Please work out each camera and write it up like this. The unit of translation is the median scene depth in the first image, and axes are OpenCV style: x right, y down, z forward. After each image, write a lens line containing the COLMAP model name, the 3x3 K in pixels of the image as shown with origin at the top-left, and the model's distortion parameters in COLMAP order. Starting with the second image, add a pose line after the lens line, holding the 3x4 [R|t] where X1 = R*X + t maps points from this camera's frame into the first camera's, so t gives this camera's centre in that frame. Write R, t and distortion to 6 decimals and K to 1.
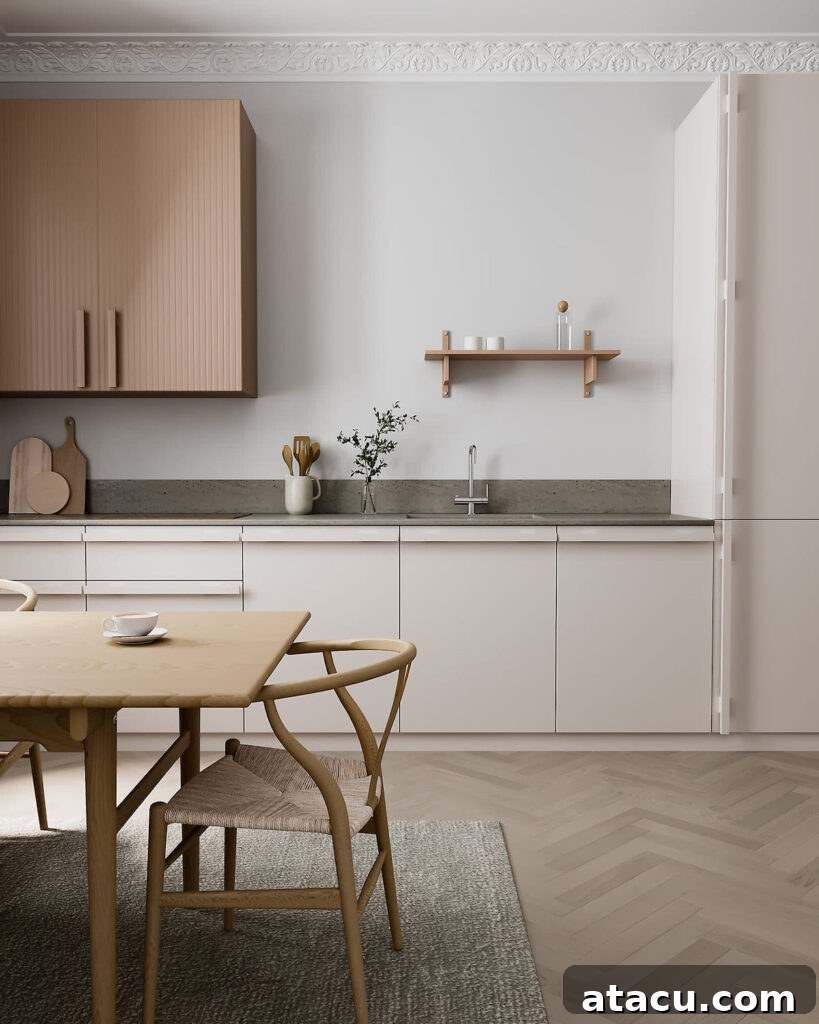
lens RADIAL K [[978.5, 0, 409.5], [0, 978.5, 512.0], [0, 0, 1]] dist [0.001951, -0.009595]
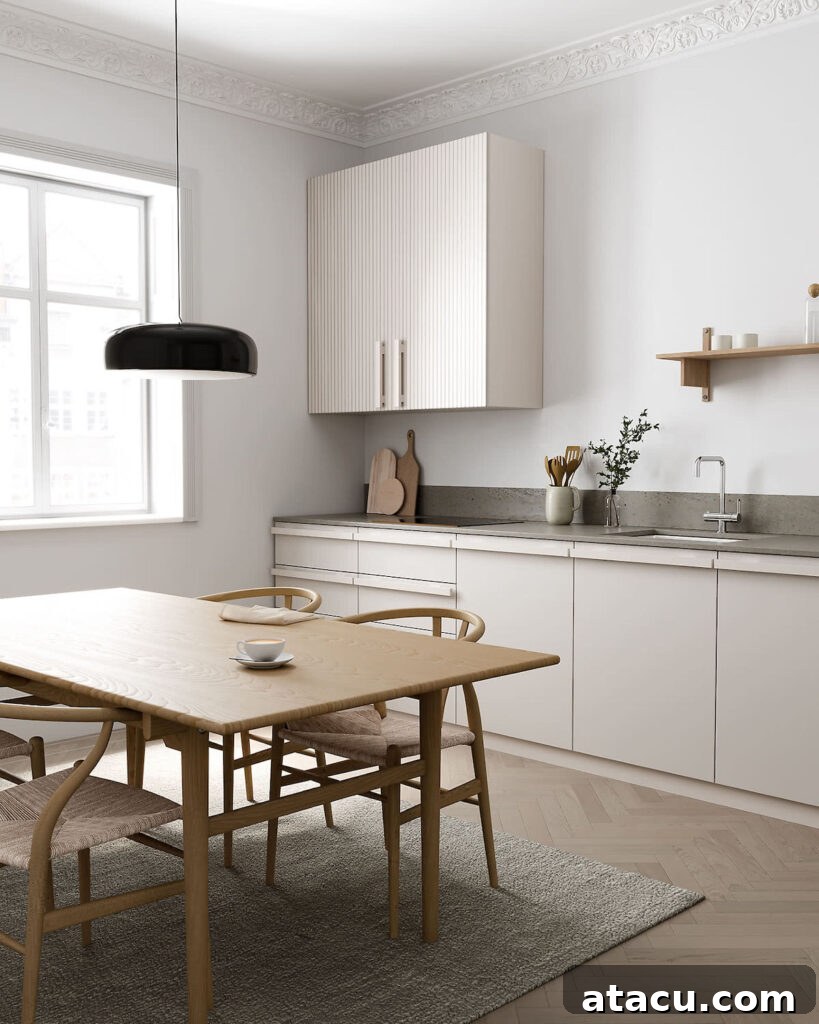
lens RADIAL K [[1131.9, 0, 409.5], [0, 1131.9, 512.0], [0, 0, 1]] dist [0.004263, -0.016047]
pose [[0.706293, 0.035380, -0.707035, 0.596037], [-0.026836, 0.999371, 0.023201, -0.032897], [0.707411, 0.002587, 0.706798, 0.069033]]
